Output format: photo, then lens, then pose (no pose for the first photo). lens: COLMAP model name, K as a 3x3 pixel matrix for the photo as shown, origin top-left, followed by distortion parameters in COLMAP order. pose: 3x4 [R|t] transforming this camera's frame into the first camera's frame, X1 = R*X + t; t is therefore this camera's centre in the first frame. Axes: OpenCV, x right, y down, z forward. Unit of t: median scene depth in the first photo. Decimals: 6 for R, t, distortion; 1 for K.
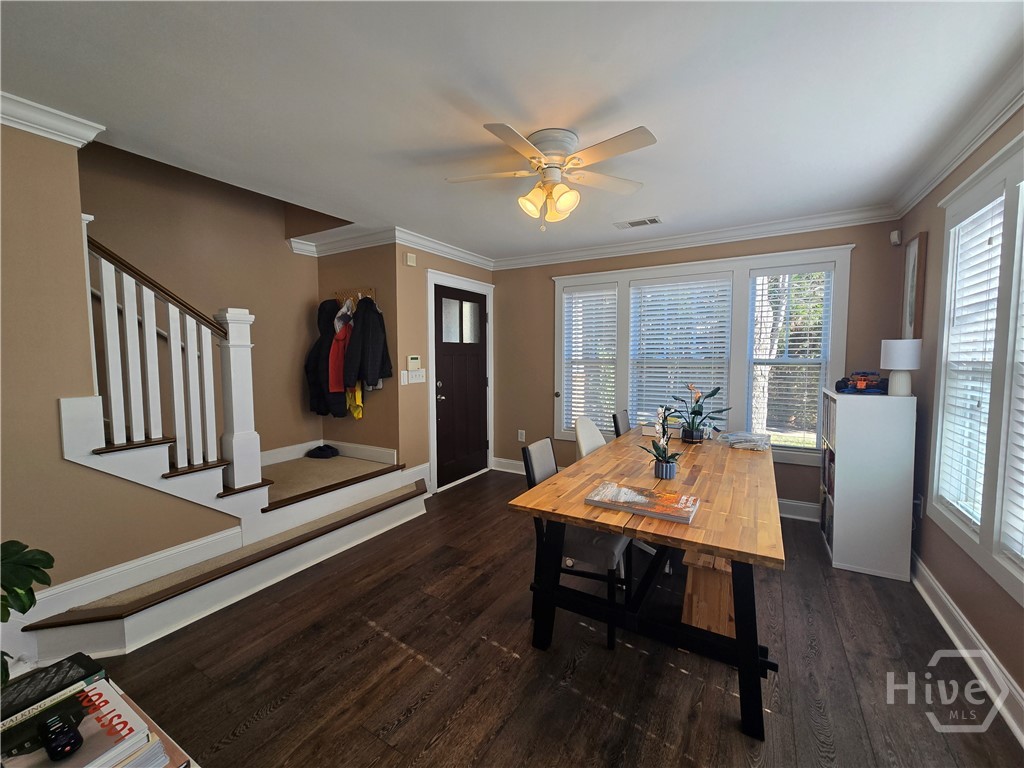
lens RADIAL K [[422.1, 0, 506.4], [0, 422.1, 379.3], [0, 0, 1]] dist [-0.001872, -0.000084]
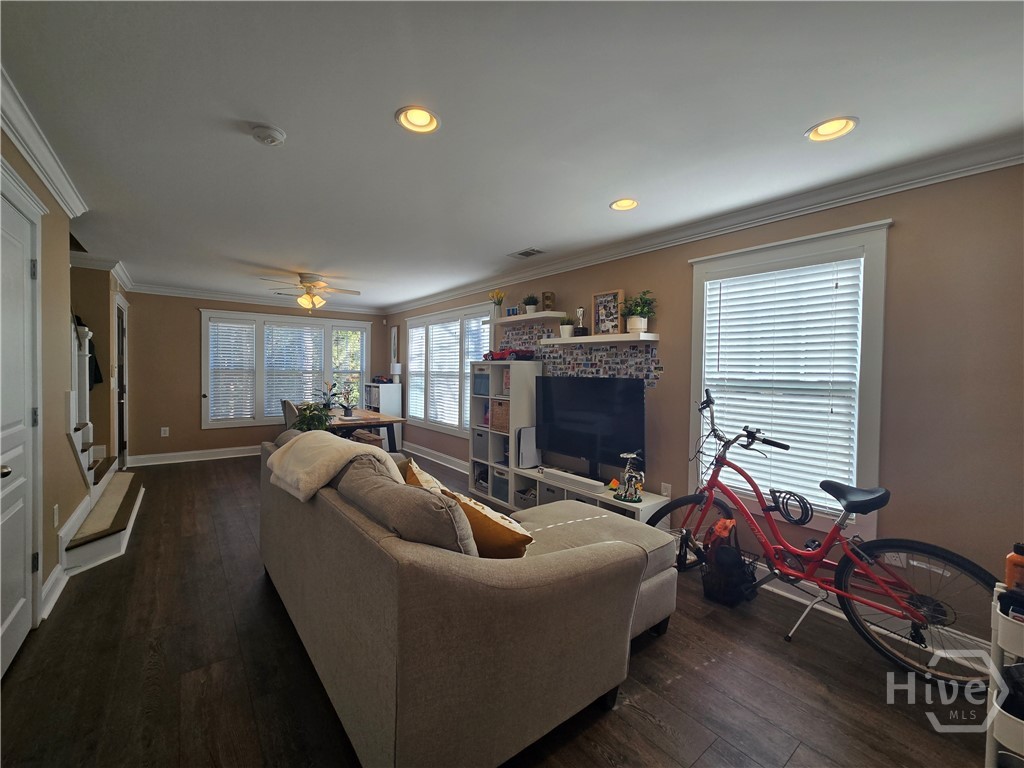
lens RADIAL K [[422.1, 0, 506.4], [0, 422.1, 379.3], [0, 0, 1]] dist [-0.001872, -0.000084]
pose [[0.365272, -0.009621, 0.930851, -1.431989], [0.042156, 0.999092, -0.006216, 0.059291], [-0.929946, 0.041511, 0.365345, -0.713334]]
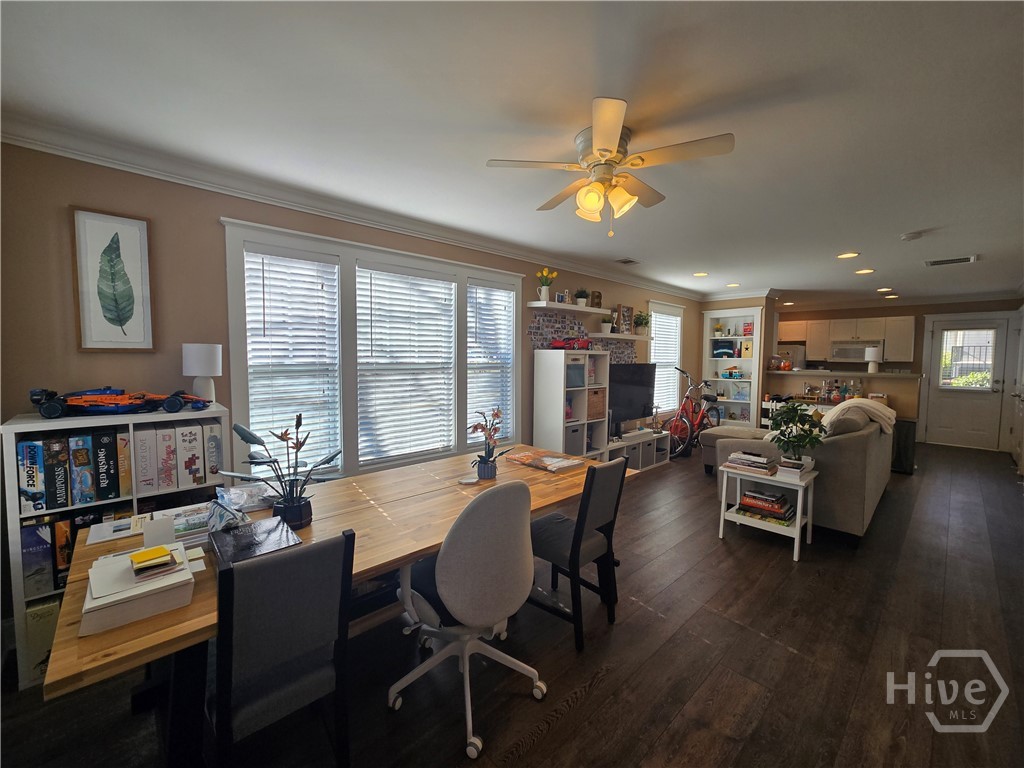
lens RADIAL K [[420.1, 0, 509.5], [0, 420.1, 380.3], [0, 0, 1]] dist [-0.000560, 0.000138]
pose [[-0.961356, -0.015795, 0.274854, 0.031893], [0.016525, 0.993242, 0.114880, -0.112412], [-0.274811, 0.114982, -0.954598, 1.728817]]
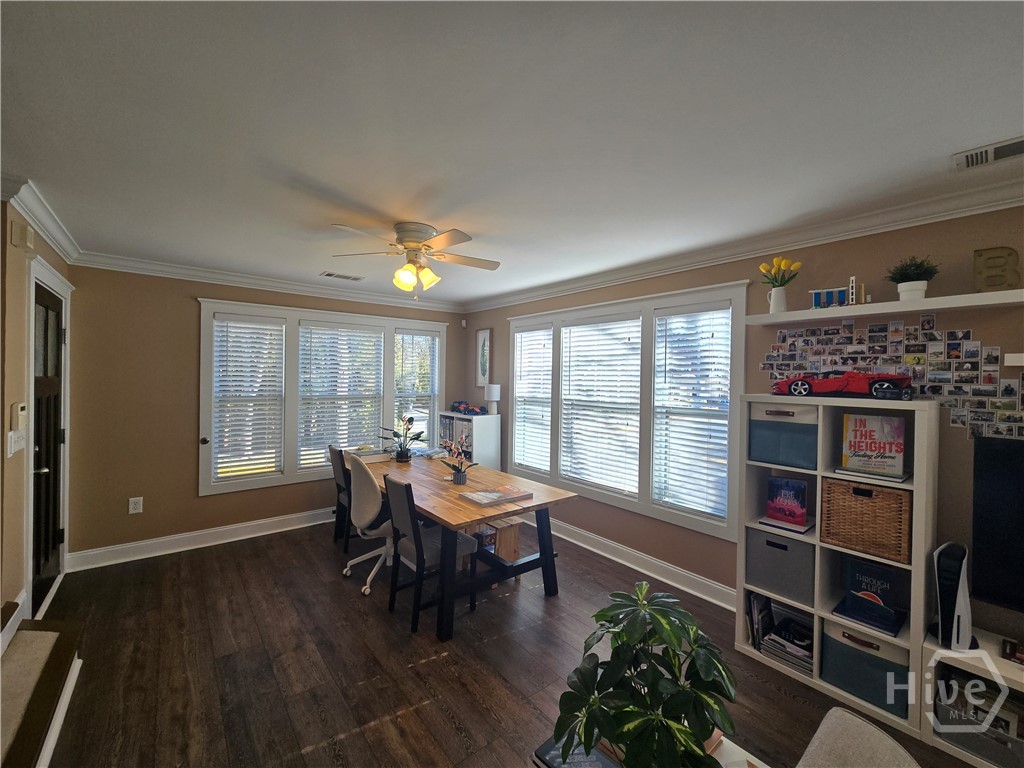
lens RADIAL K [[420.1, 0, 509.5], [0, 420.1, 380.3], [0, 0, 1]] dist [-0.000560, 0.000138]
pose [[0.343930, 0.003471, 0.938989, -0.812719], [0.040933, 0.998987, -0.018685, -0.076631], [-0.938103, 0.044862, 0.343440, 0.291634]]
